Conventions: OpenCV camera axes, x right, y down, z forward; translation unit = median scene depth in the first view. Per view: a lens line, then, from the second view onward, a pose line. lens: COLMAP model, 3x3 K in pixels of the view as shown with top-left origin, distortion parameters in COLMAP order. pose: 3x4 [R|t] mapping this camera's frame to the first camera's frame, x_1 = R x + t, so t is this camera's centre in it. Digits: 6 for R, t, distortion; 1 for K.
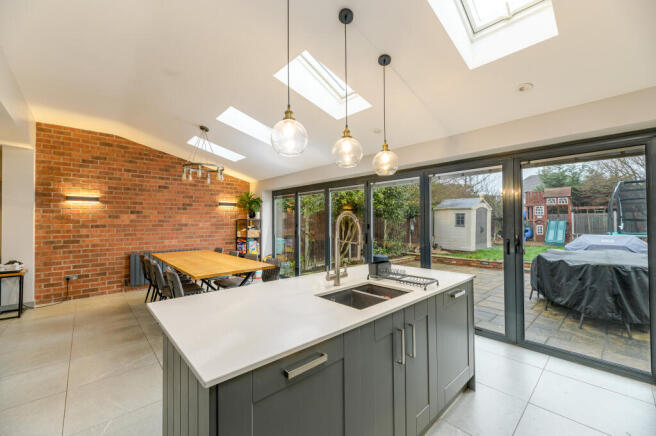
lens RADIAL K [[262.9, 0, 328.0], [0, 262.9, 218.0], [0, 0, 1]] dist [0.000763, 0.000038]
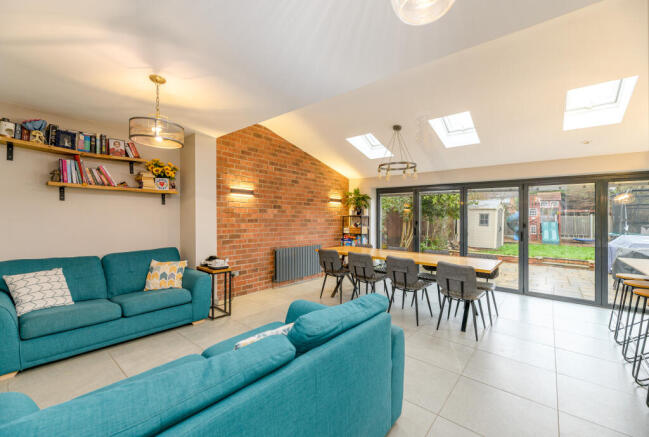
lens RADIAL K [[265.0, 0, 324.5], [0, 265.0, 218.5], [0, 0, 1]] dist [-0.001650, -0.000175]
pose [[0.992394, 0.020266, 0.121419, -0.684574], [-0.022145, 0.999655, 0.014146, 0.003832], [-0.121091, -0.016727, 0.992501, 0.005722]]
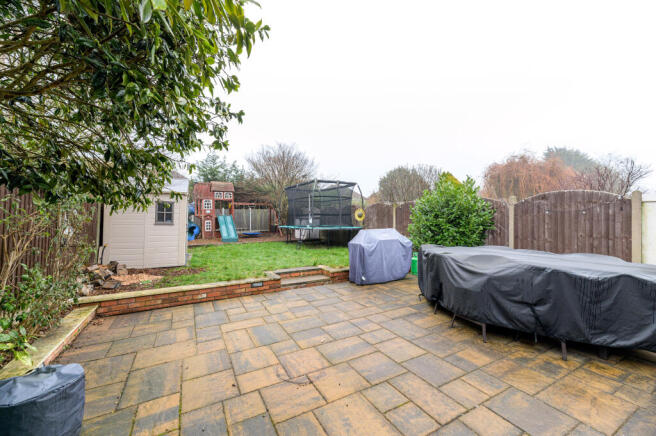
lens RADIAL K [[262.9, 0, 328.0], [0, 262.9, 218.0], [0, 0, 1]] dist [0.000763, 0.000038]
pose [[0.244121, -0.004129, 0.969736, 0.102982], [-0.011025, 0.999914, 0.007033, 0.023957], [-0.969682, -0.012408, 0.244054, 1.289327]]
